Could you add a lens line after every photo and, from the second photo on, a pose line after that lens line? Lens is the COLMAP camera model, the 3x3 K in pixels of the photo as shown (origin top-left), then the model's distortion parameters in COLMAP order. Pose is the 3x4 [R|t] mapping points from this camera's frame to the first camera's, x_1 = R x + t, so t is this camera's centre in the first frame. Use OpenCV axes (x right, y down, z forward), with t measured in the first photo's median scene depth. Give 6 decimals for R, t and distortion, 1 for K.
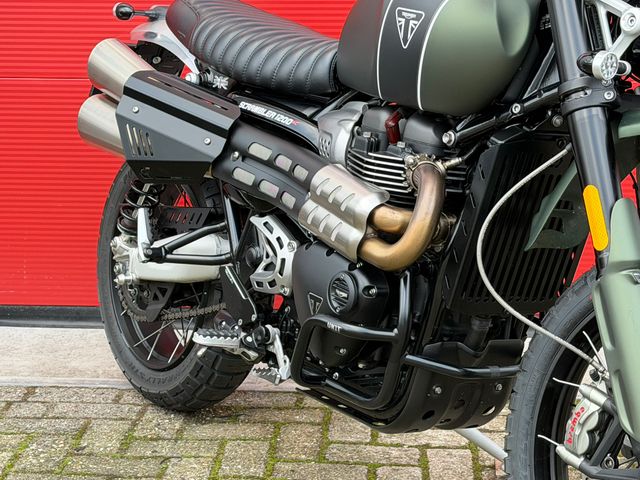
lens RADIAL K [[1462.6, 0, 318.3], [0, 1462.6, 246.9], [0, 0, 1]] dist [0.129985, 0.069162]
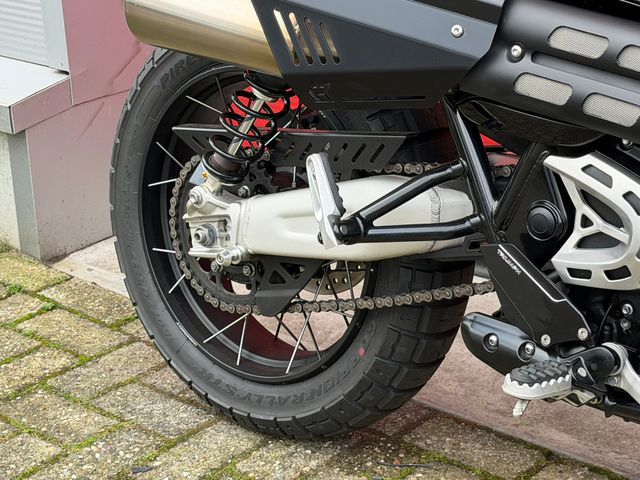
lens RADIAL K [[1442.0, 0, 316.4], [0, 1442.0, 249.2], [0, 0, 1]] dist [0.128042, 0.158917]
pose [[0.964704, -0.123474, 0.232596, -0.283496], [0.091416, 0.985357, 0.143927, -0.078828], [-0.246961, -0.117583, 0.961865, 0.496586]]
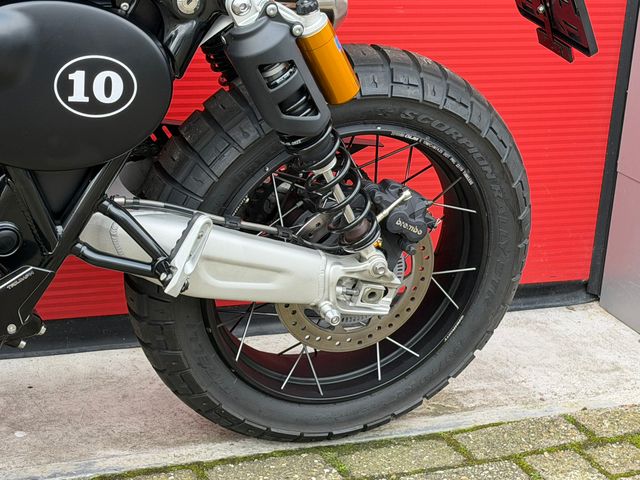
lens RADIAL K [[1462.6, 0, 318.3], [0, 1462.6, 246.9], [0, 0, 1]] dist [0.129985, 0.069162]
pose [[0.939044, 0.185508, -0.289453, 0.571945], [-0.156918, 0.980386, 0.119245, -0.092534], [0.305896, -0.066556, 0.949736, 0.487152]]
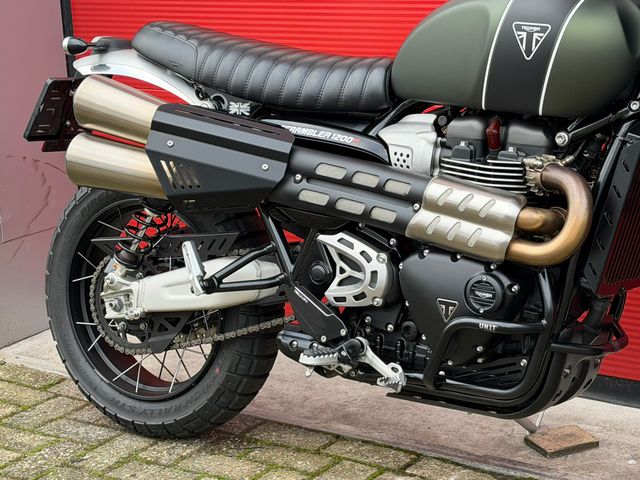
lens RADIAL K [[1442.0, 0, 316.4], [0, 1442.0, 249.2], [0, 0, 1]] dist [0.128042, 0.158917]
pose [[0.924641, -0.125827, 0.359453, -0.433247], [0.124178, 0.991871, 0.027777, -0.041540], [-0.360026, 0.018952, 0.932750, 0.060958]]
